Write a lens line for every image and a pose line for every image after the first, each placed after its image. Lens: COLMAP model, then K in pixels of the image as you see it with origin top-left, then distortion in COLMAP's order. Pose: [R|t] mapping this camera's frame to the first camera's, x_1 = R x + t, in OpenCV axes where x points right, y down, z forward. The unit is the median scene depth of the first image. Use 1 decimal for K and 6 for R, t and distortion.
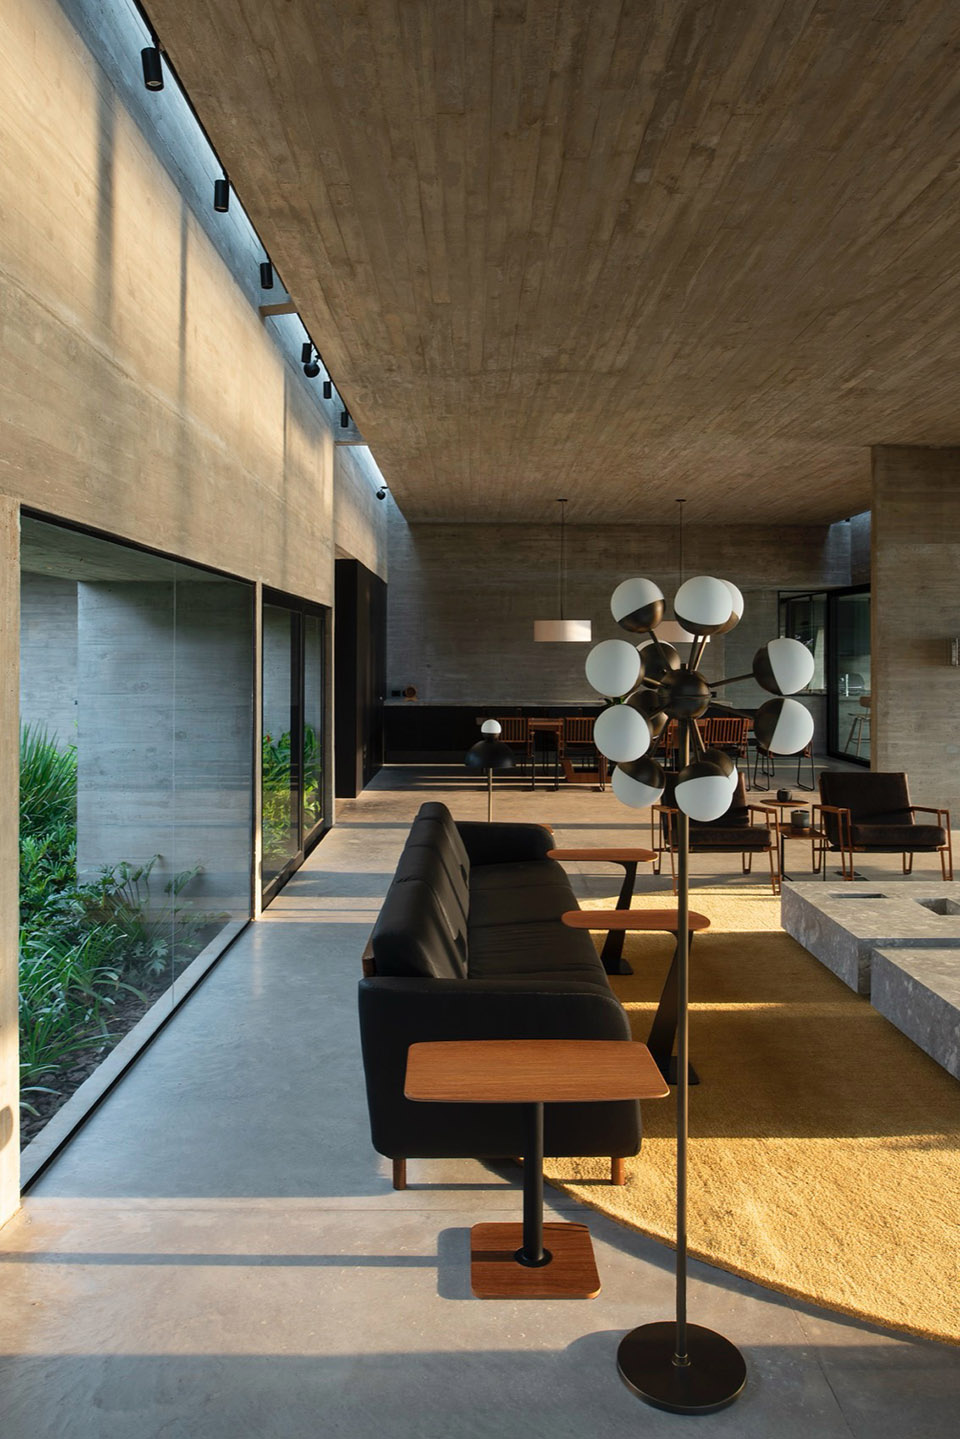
lens RADIAL K [[1028.1, 0, 552.6], [0, 1028.1, 689.7], [0, 0, 1]] dist [-0.006402, -0.006881]
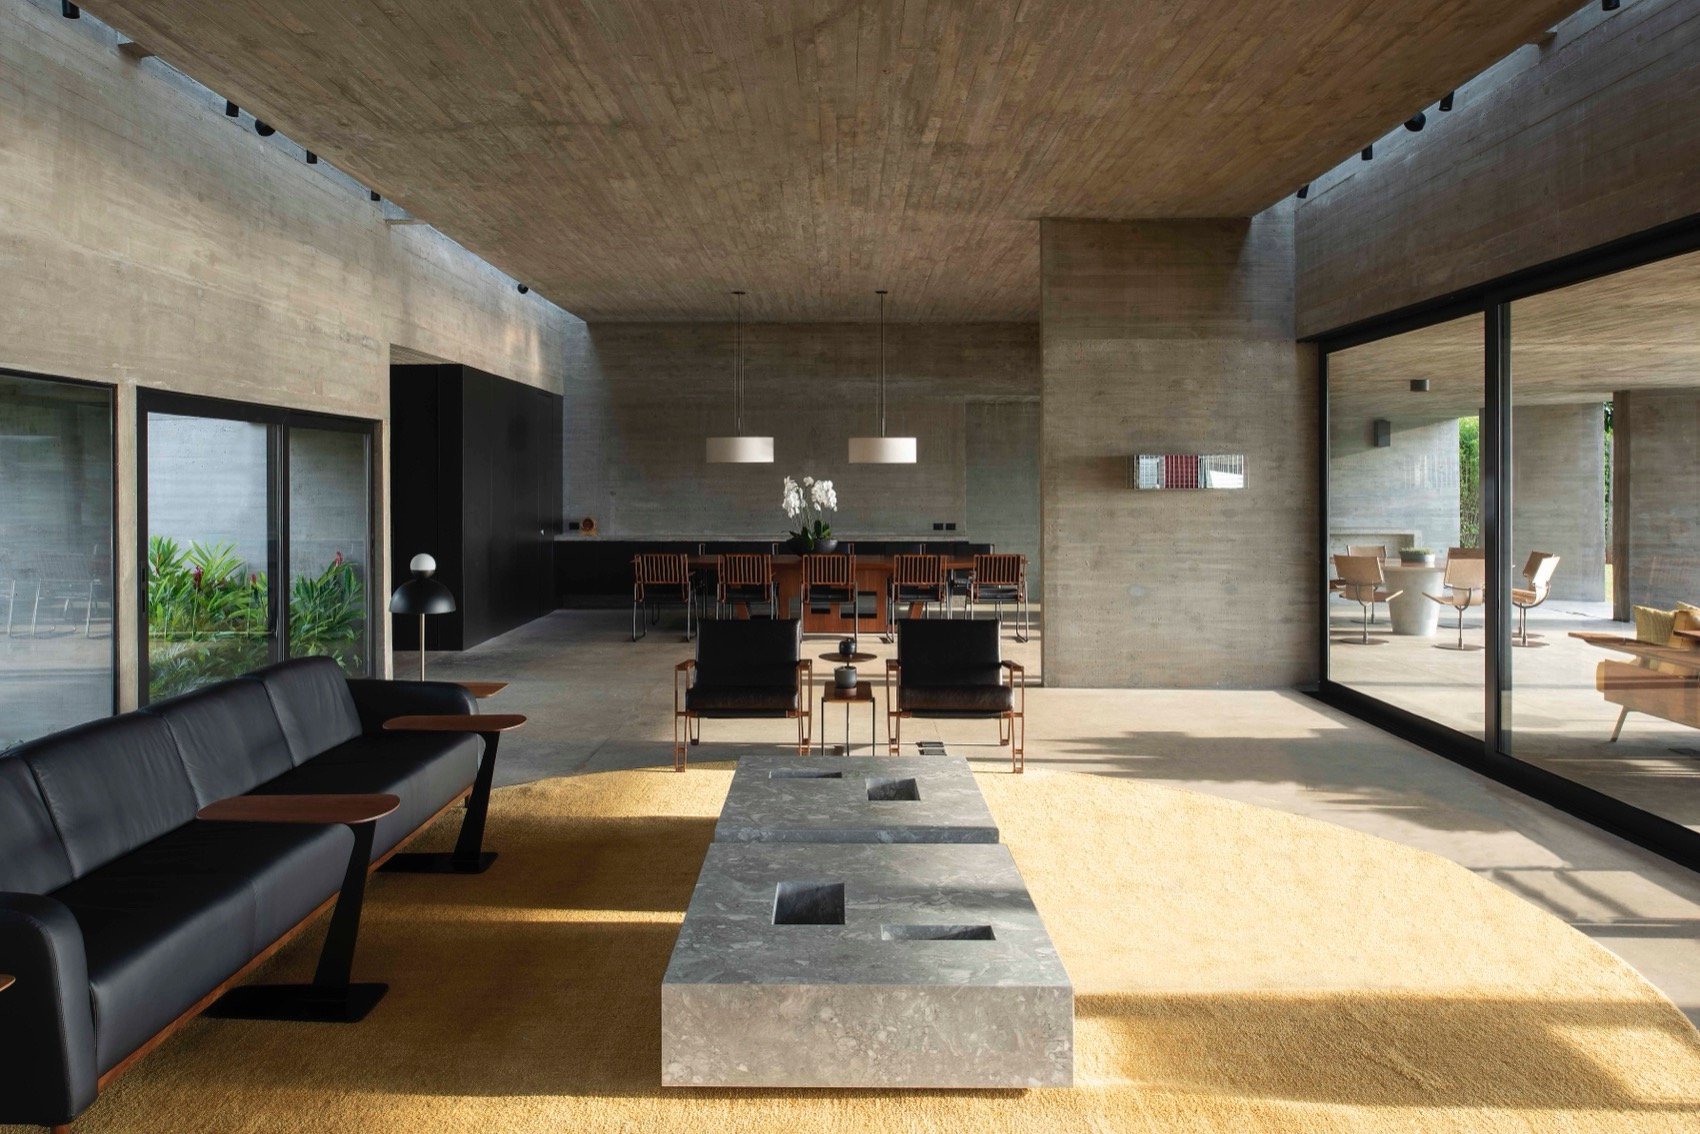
lens RADIAL K [[1214.6, 0, 806.8], [0, 1214.6, 531.6], [0, 0, 1]] dist [-0.006402, -0.006881]
pose [[0.999687, -0.001634, -0.024982, 0.151827], [0.001813, 0.999973, 0.007148, 0.003177], [0.024969, -0.007191, 0.999662, 0.031089]]
